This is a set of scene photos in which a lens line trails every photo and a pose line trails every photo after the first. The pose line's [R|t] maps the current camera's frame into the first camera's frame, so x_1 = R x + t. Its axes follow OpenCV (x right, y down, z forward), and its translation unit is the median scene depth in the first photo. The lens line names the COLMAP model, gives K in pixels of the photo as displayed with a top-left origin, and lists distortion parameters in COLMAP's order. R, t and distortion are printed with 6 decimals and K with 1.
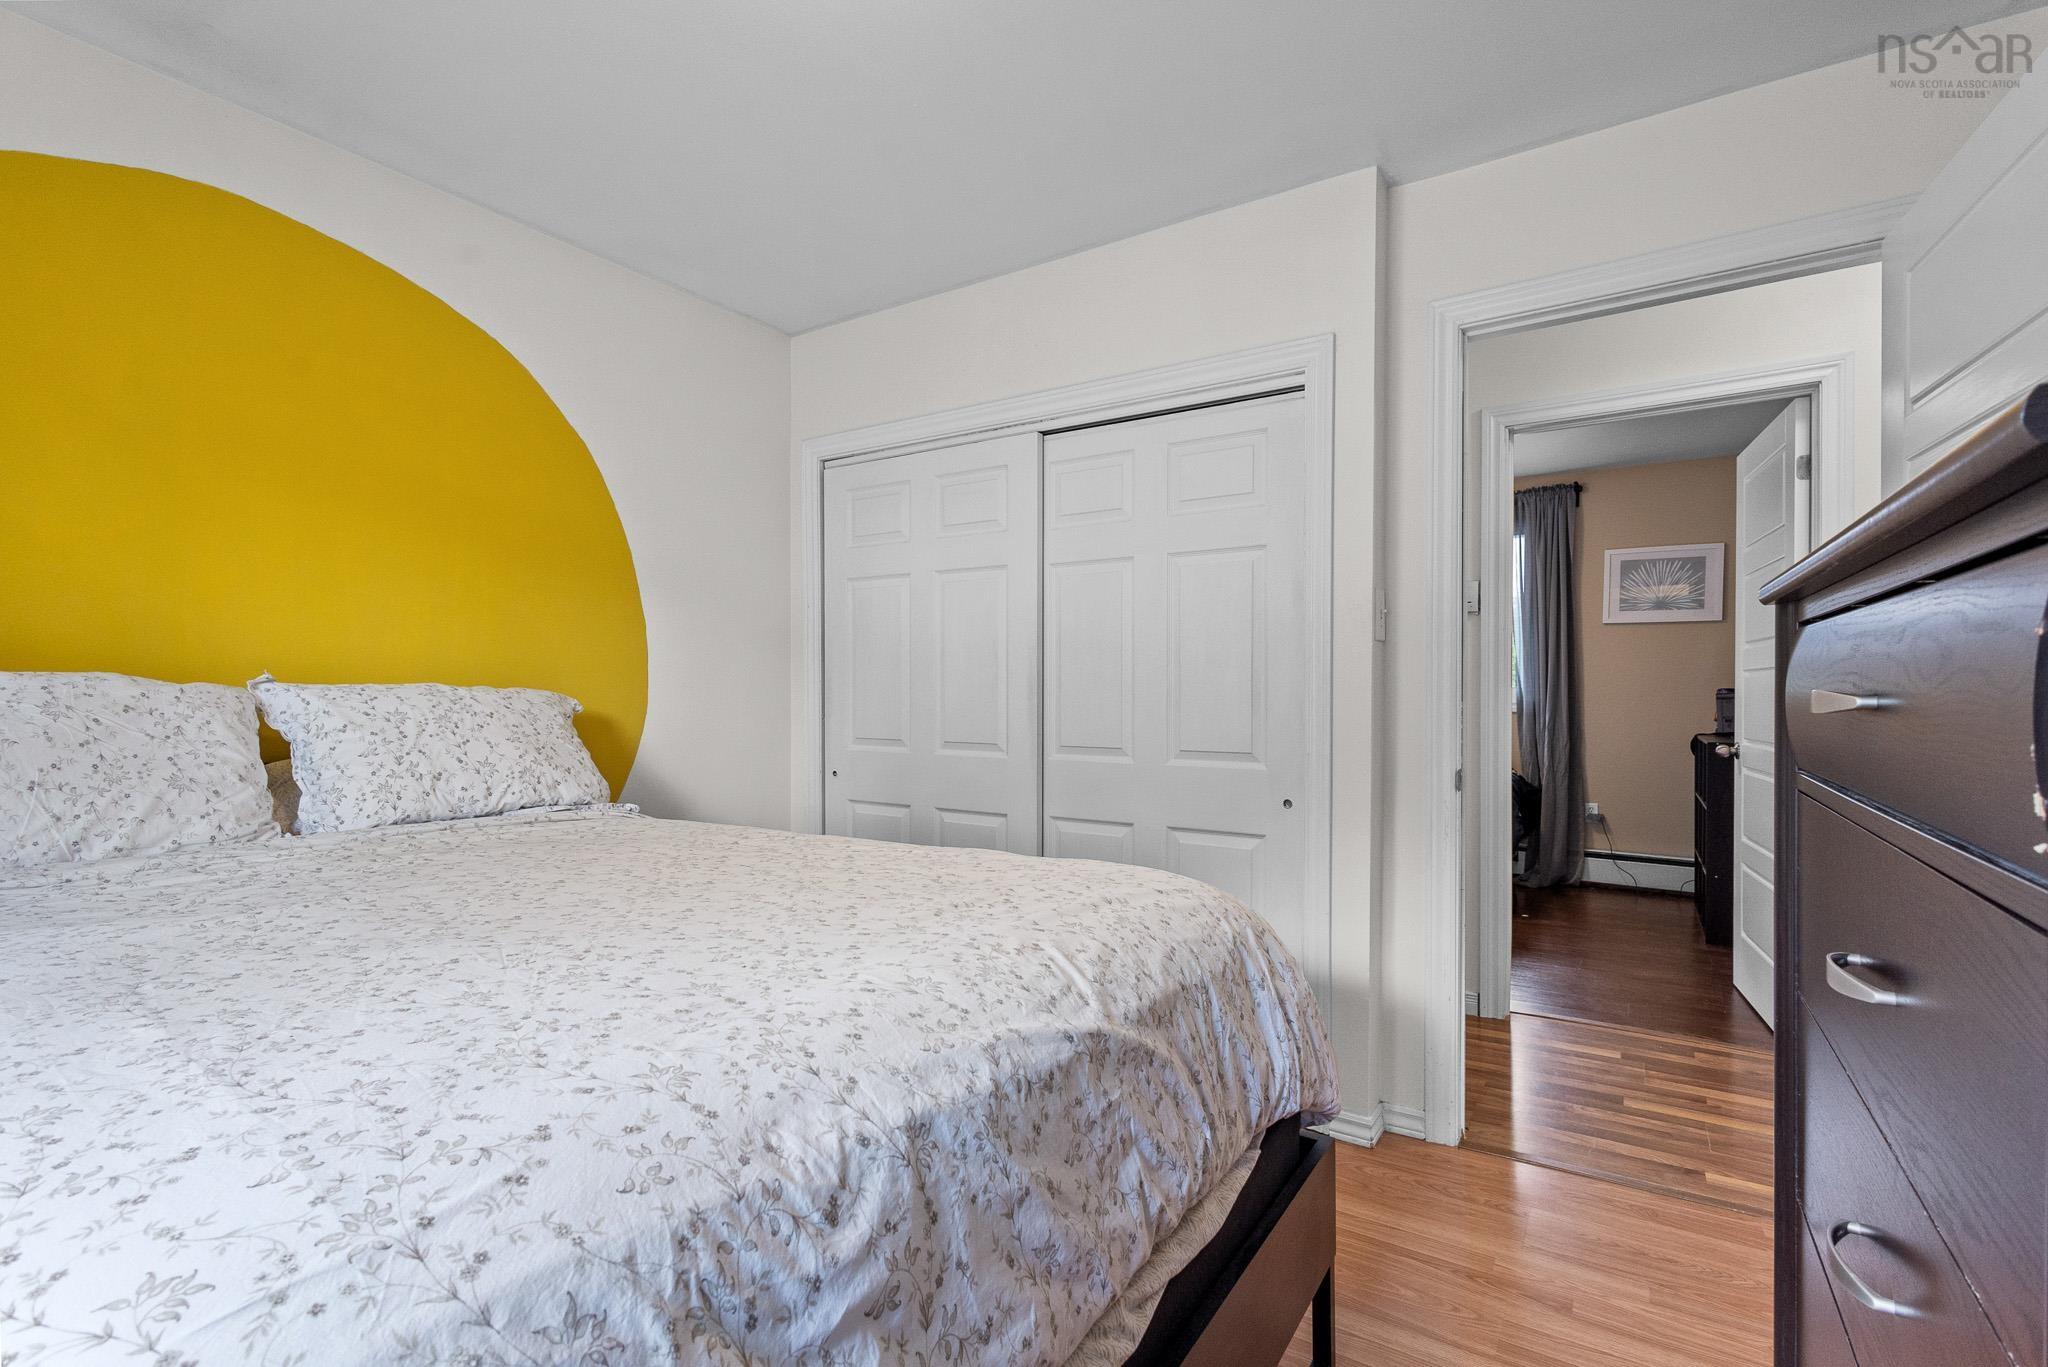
lens RADIAL K [[933.1, 0, 1027.5], [0, 933.1, 693.4], [0, 0, 1]] dist [-0.001344, 0.000140]
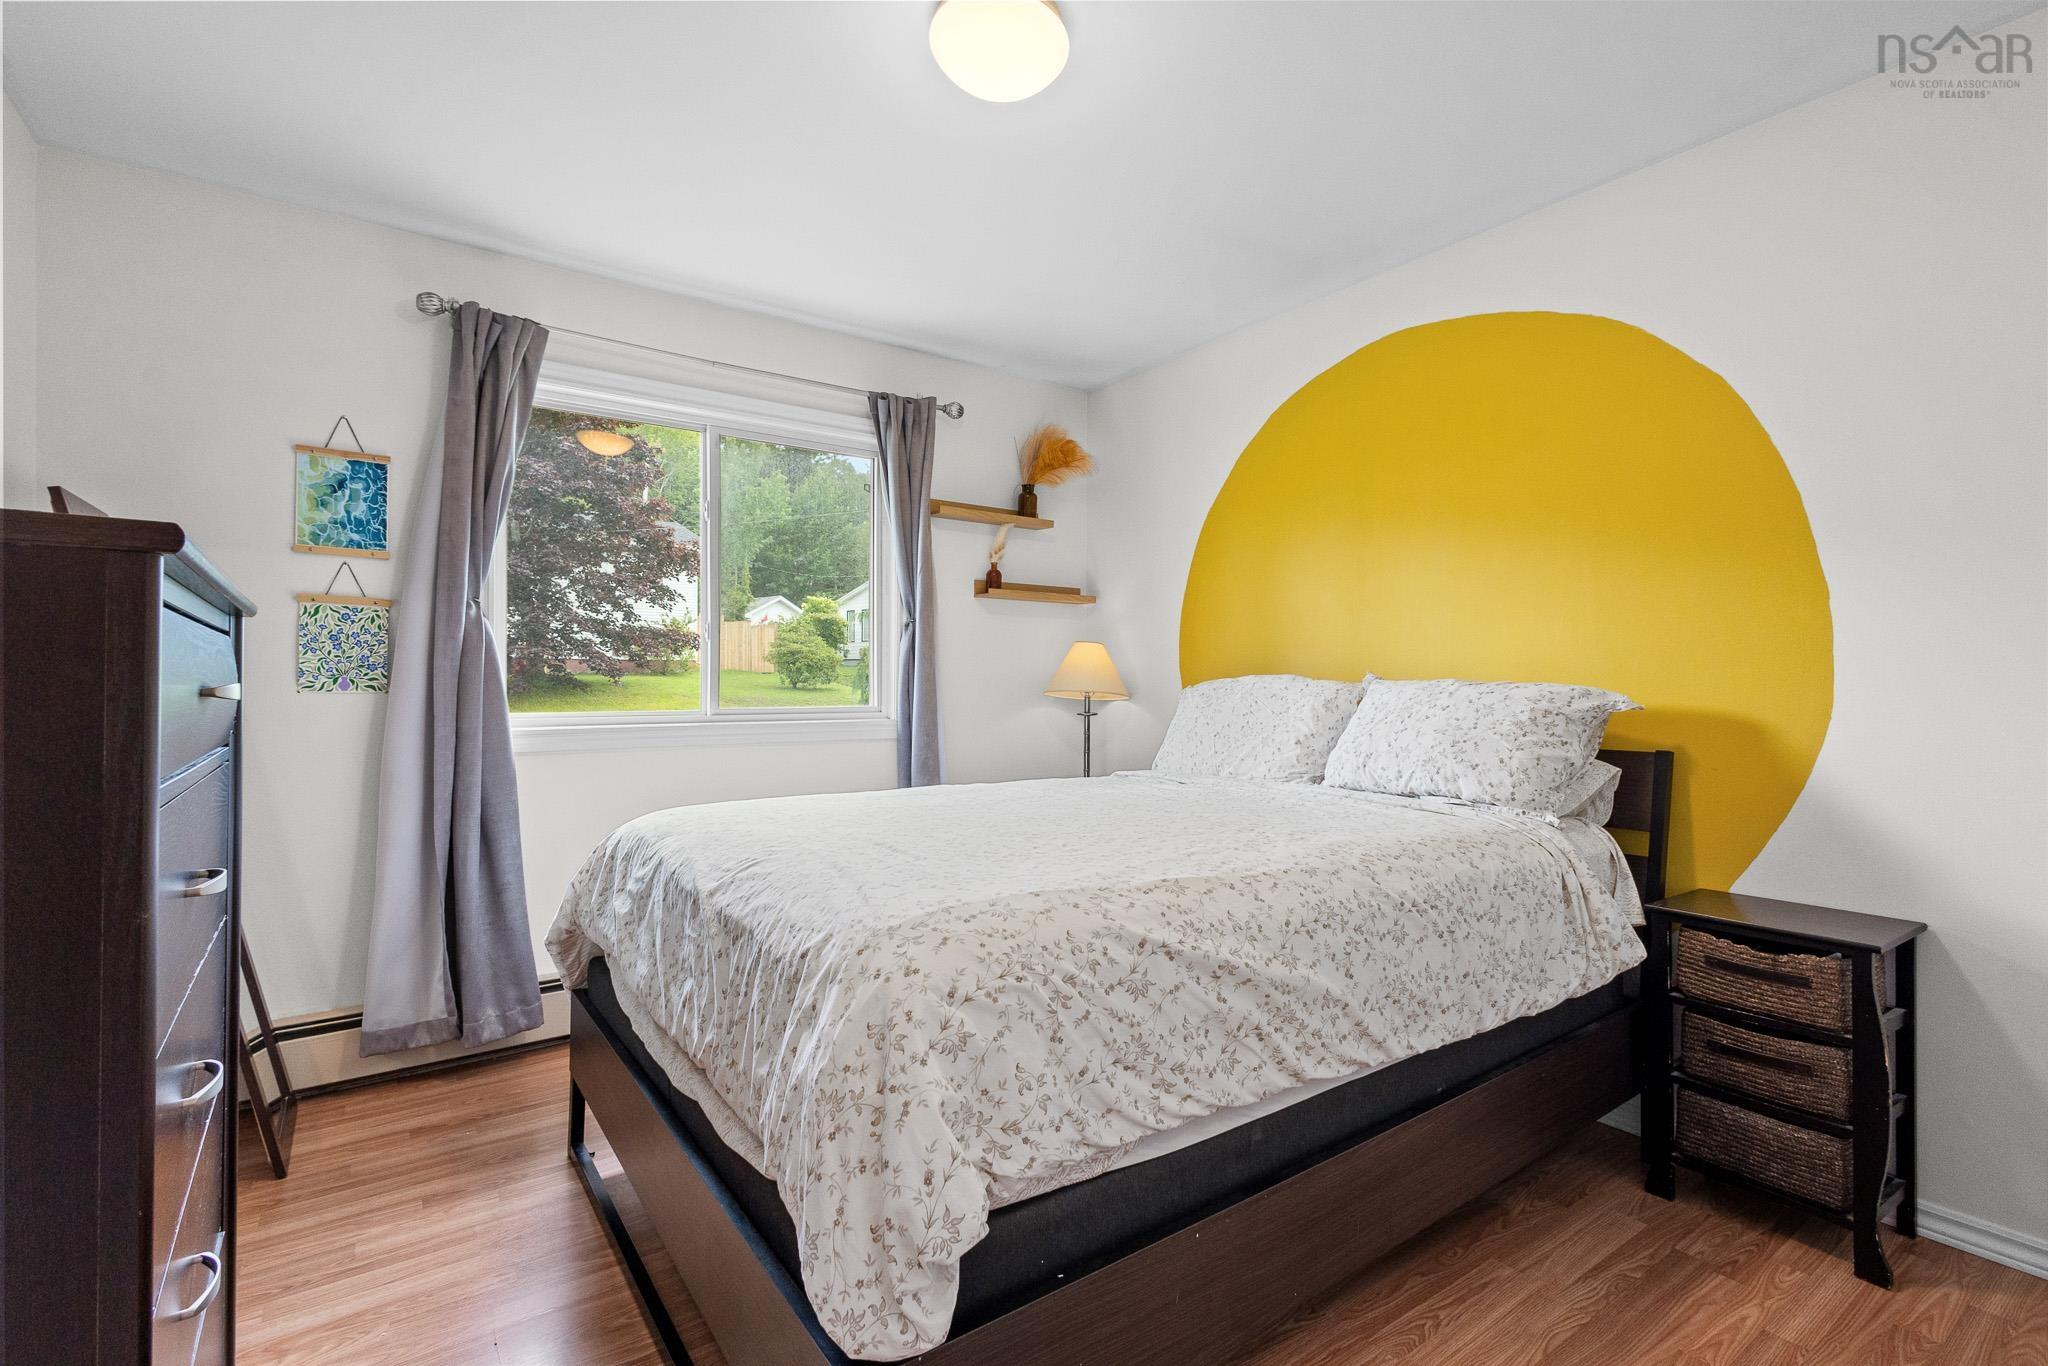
lens RADIAL K [[933.1, 0, 1028.4], [0, 933.1, 673.0], [0, 0, 1]] dist [-0.001344, 0.000140]
pose [[-0.366573, -0.011698, -0.930316, 0.616486], [-0.006487, 0.999929, -0.010018, -0.003604], [0.930367, 0.002362, -0.366622, 0.947514]]
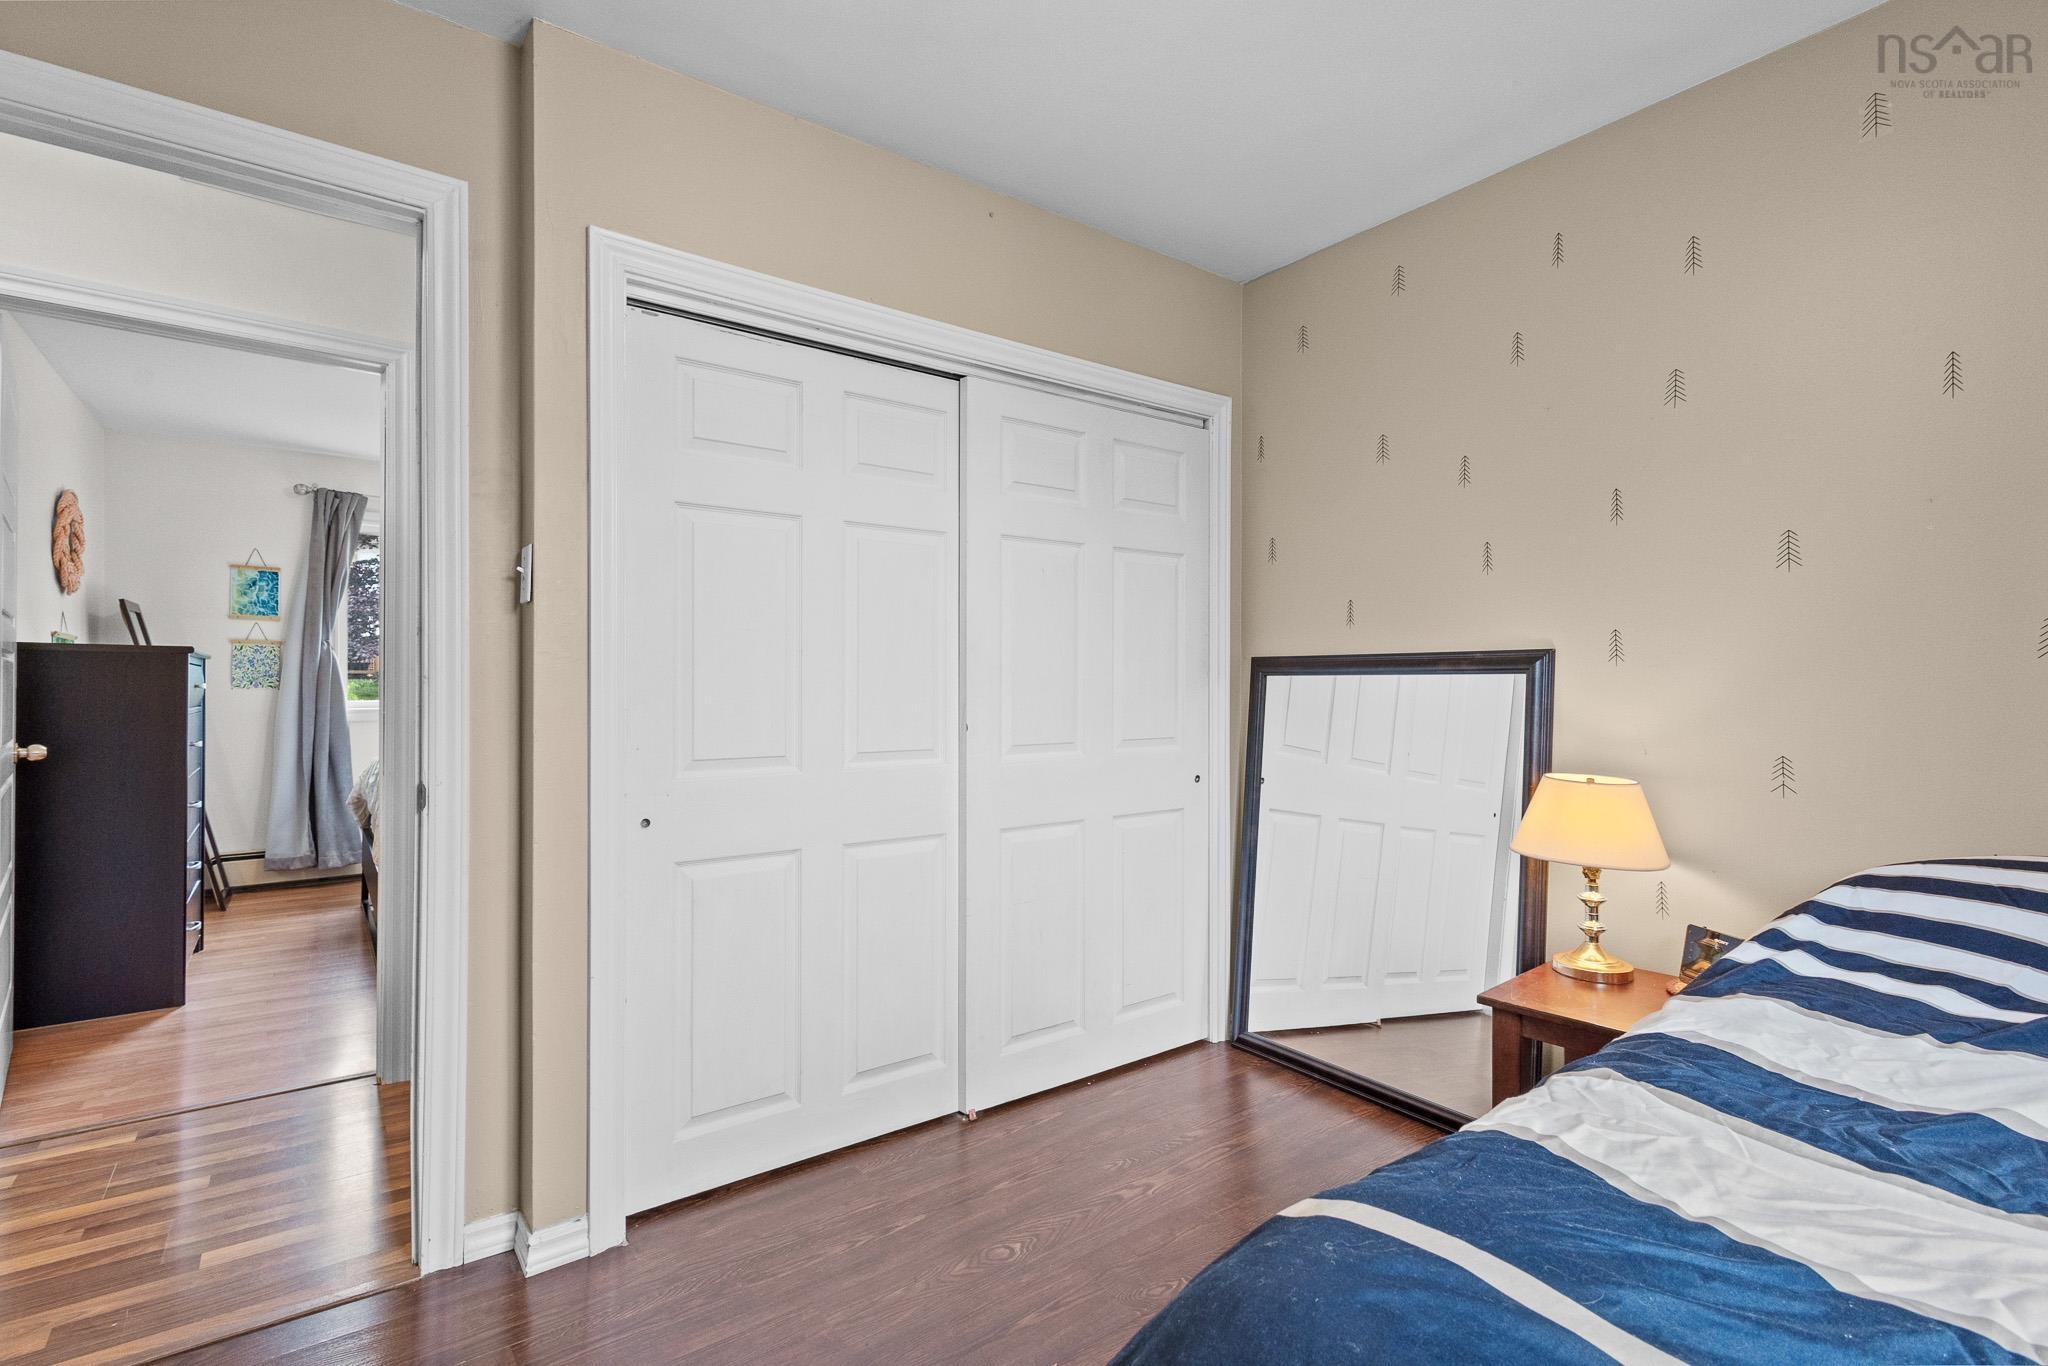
lens RADIAL K [[933.1, 0, 1011.2], [0, 933.1, 680.0], [0, 0, 1]] dist [-0.001344, 0.000140]
pose [[-0.349541, -0.007793, -0.936889, 1.206348], [-0.007335, 0.999958, -0.005581, -0.007314], [0.936892, 0.004921, -0.349583, 2.015028]]
